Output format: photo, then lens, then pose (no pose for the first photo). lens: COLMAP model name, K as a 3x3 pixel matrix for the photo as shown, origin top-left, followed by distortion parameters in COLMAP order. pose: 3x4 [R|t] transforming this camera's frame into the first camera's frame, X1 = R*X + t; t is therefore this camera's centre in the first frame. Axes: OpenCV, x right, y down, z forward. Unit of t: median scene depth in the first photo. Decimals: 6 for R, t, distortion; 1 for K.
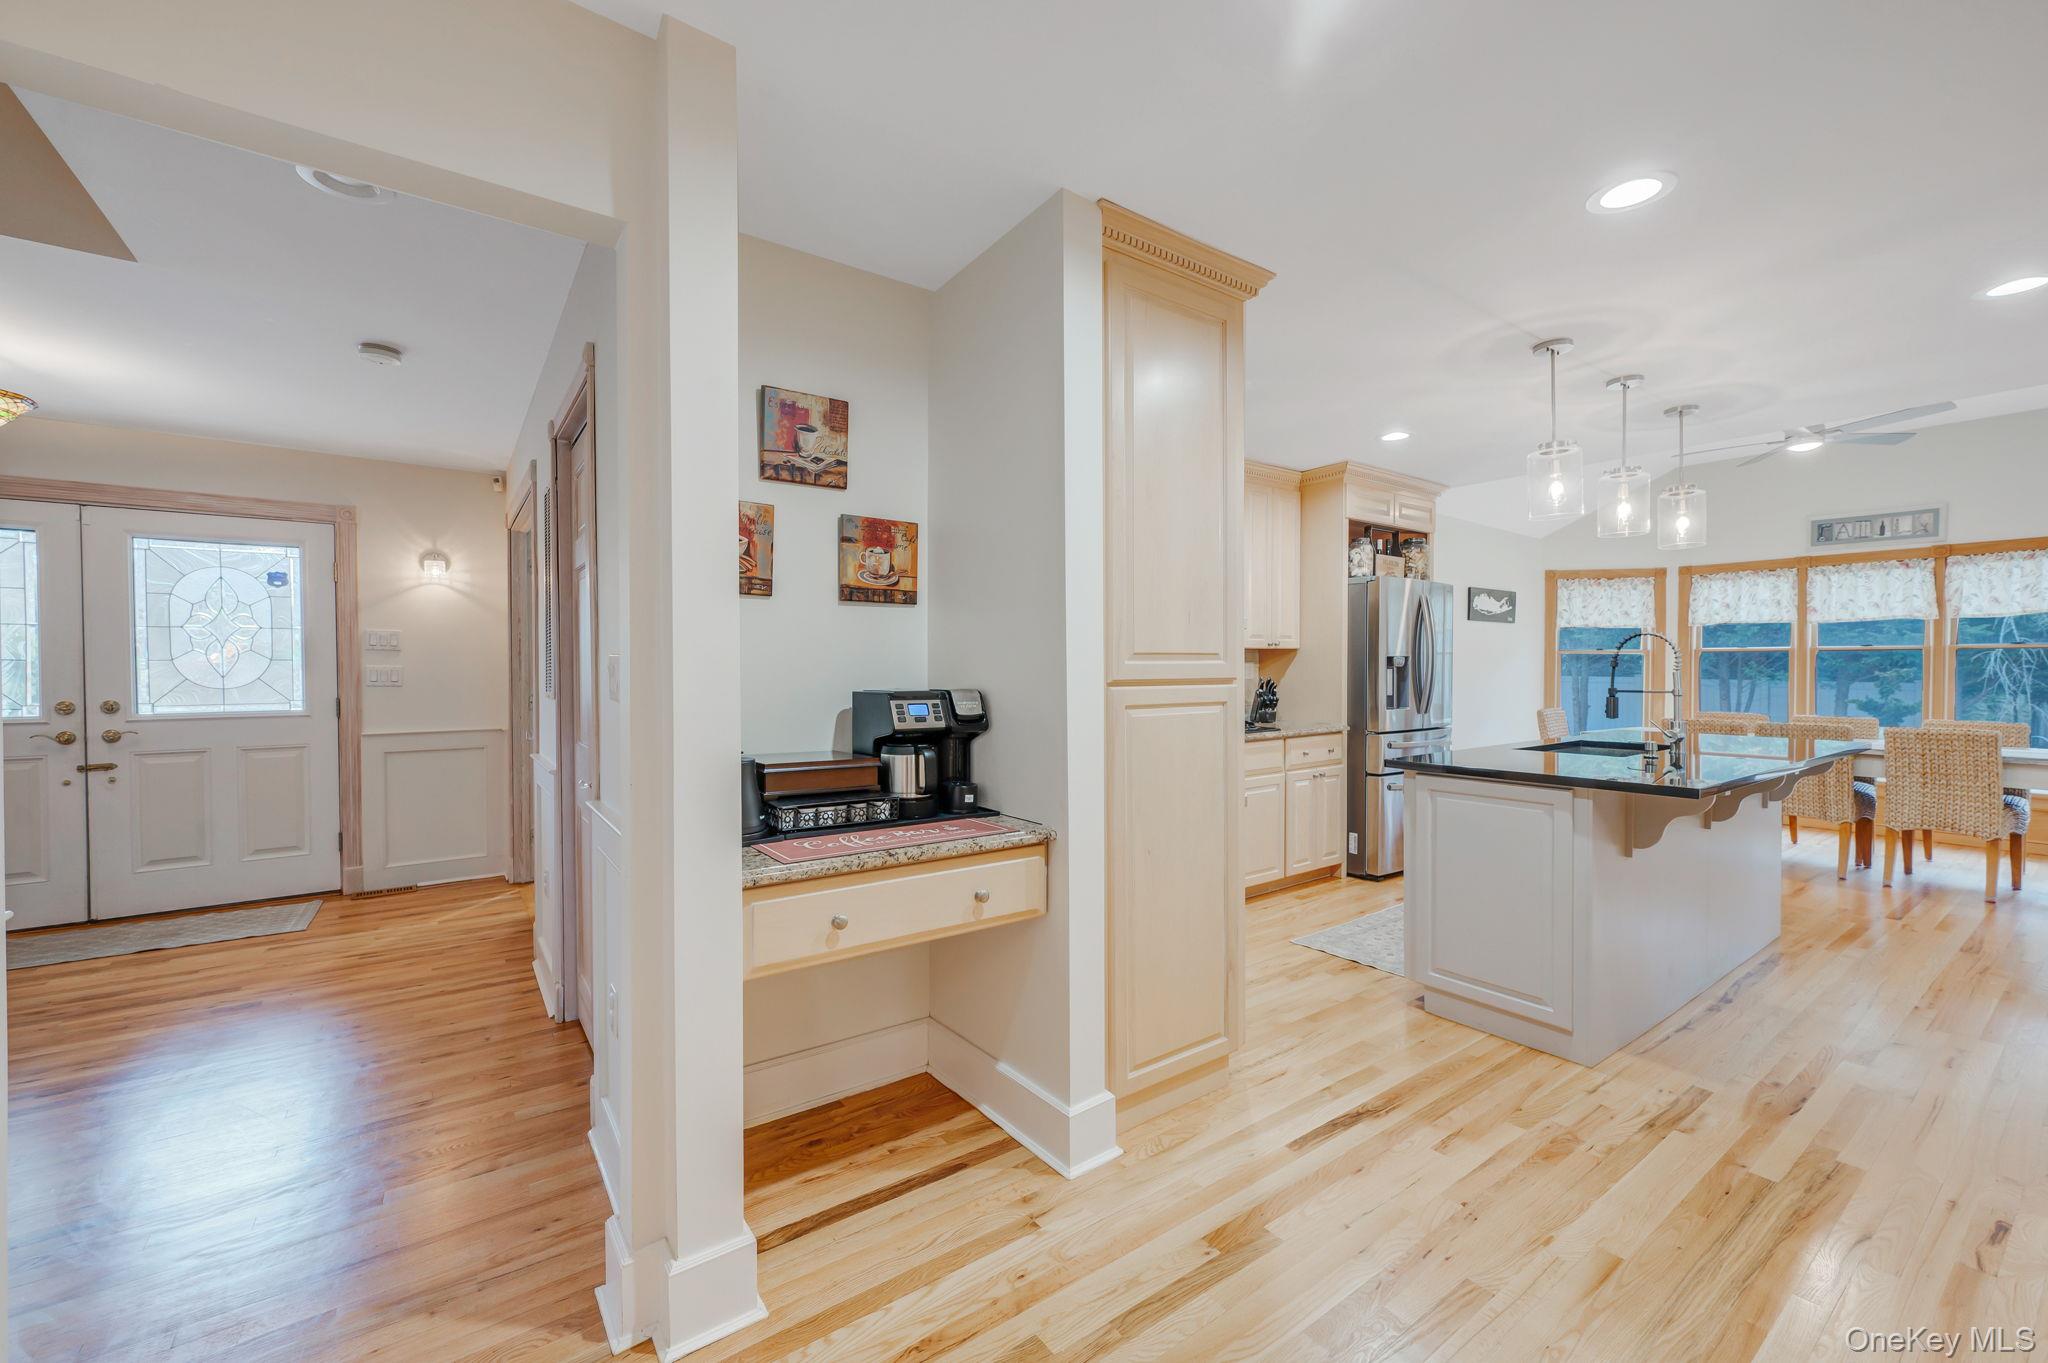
lens RADIAL K [[822.5, 0, 1023.1], [0, 822.5, 677.5], [0, 0, 1]] dist [0.001007, 0.001248]
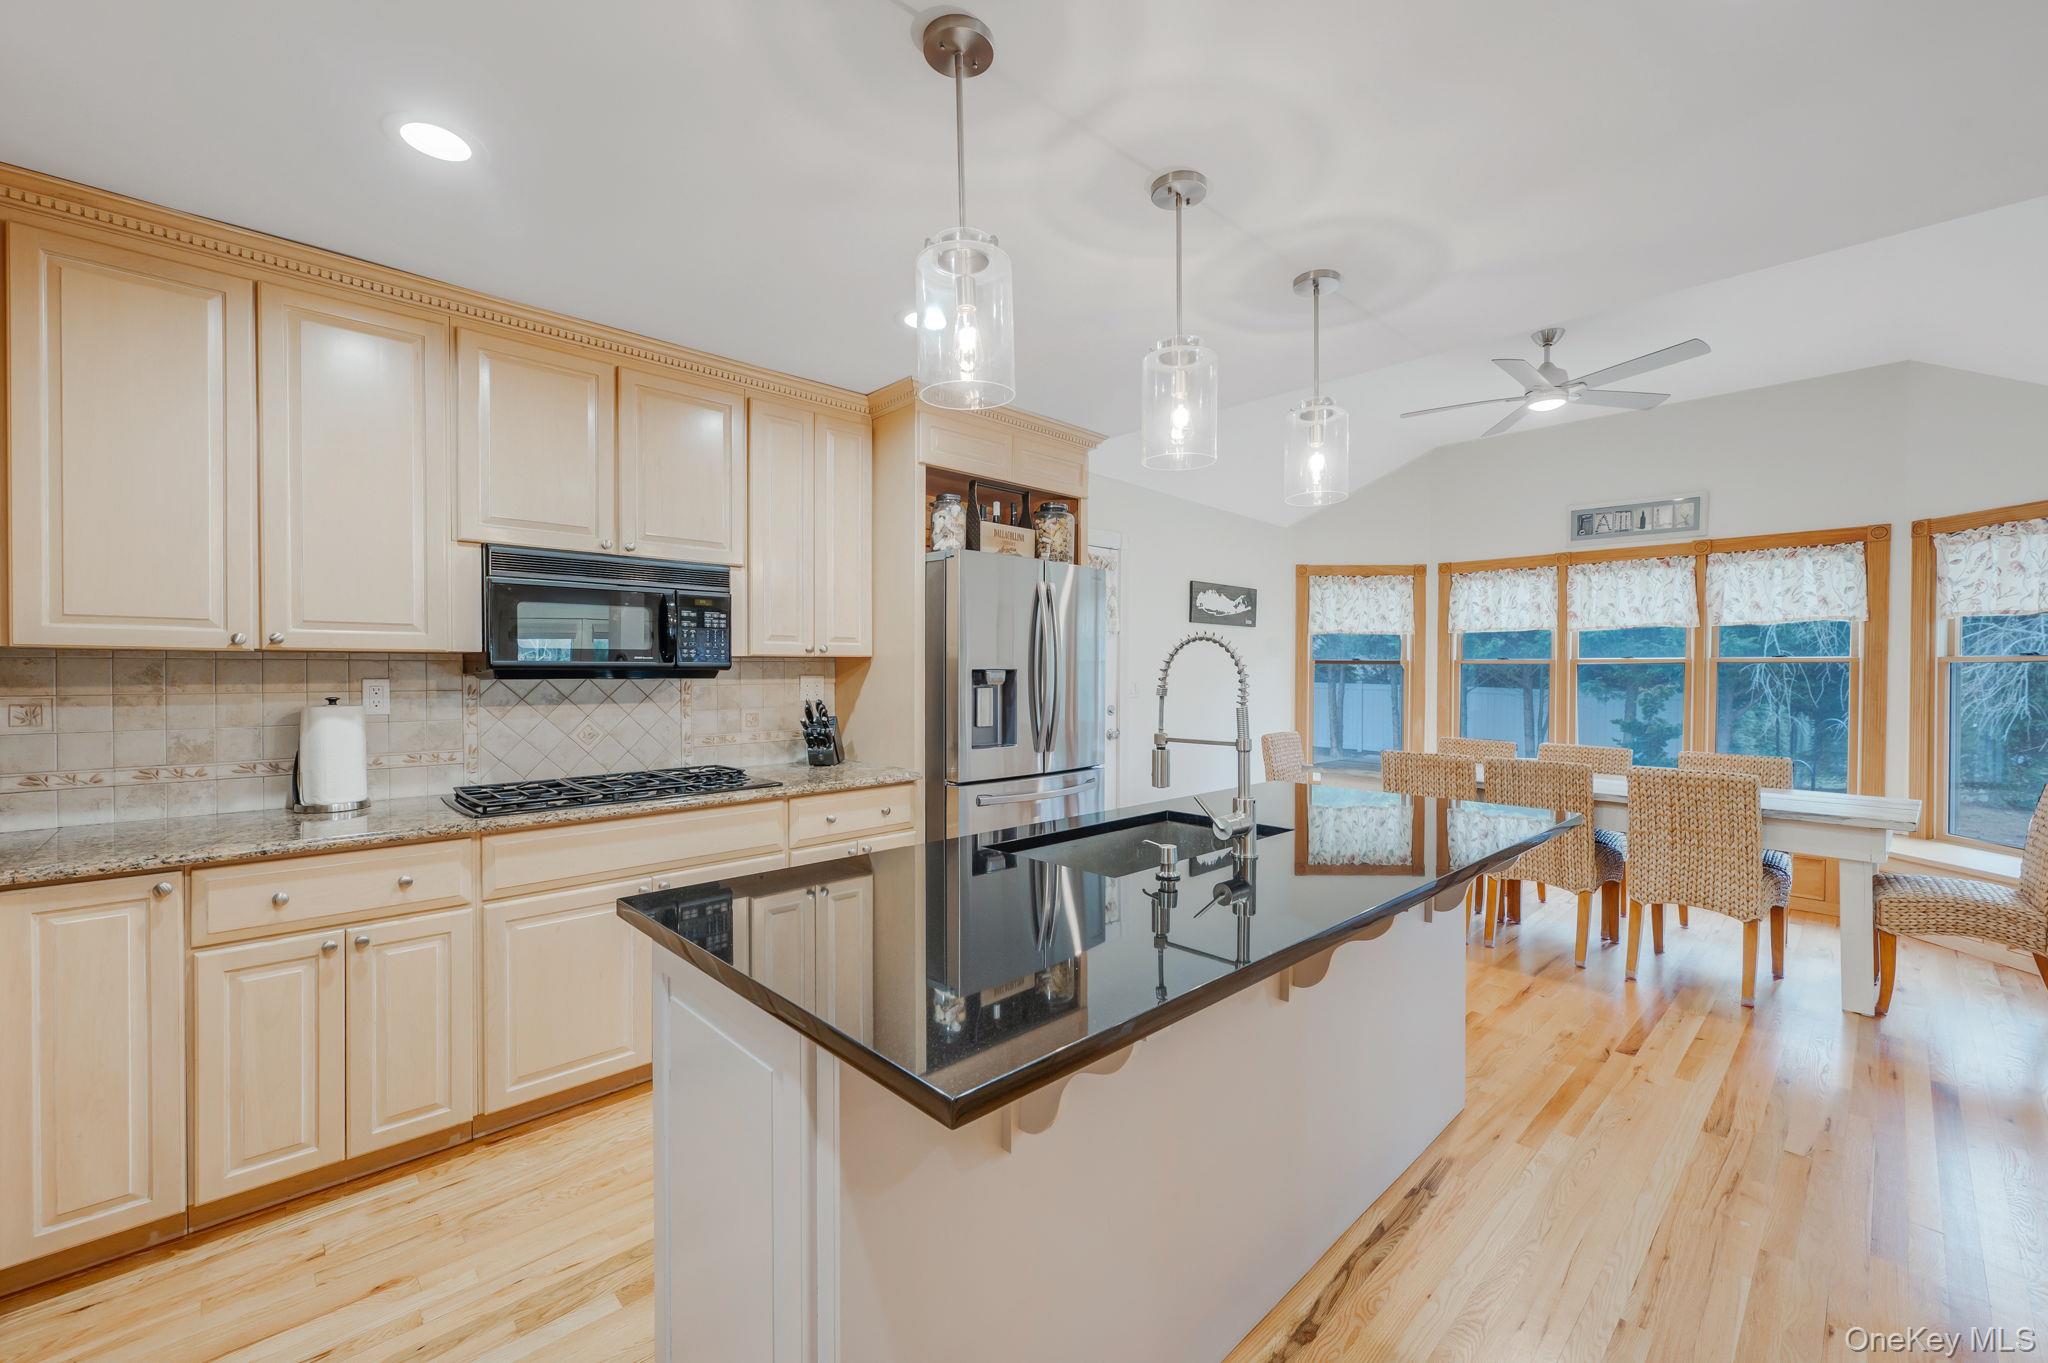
lens RADIAL K [[822.5, 0, 1029.7], [0, 822.5, 677.8], [0, 0, 1]] dist [0.001007, 0.001248]
pose [[0.990287, 0.004218, 0.138974, 0.364156], [-0.003665, 0.999984, -0.004234, -0.015261], [-0.138989, 0.003683, 0.990287, 0.302063]]
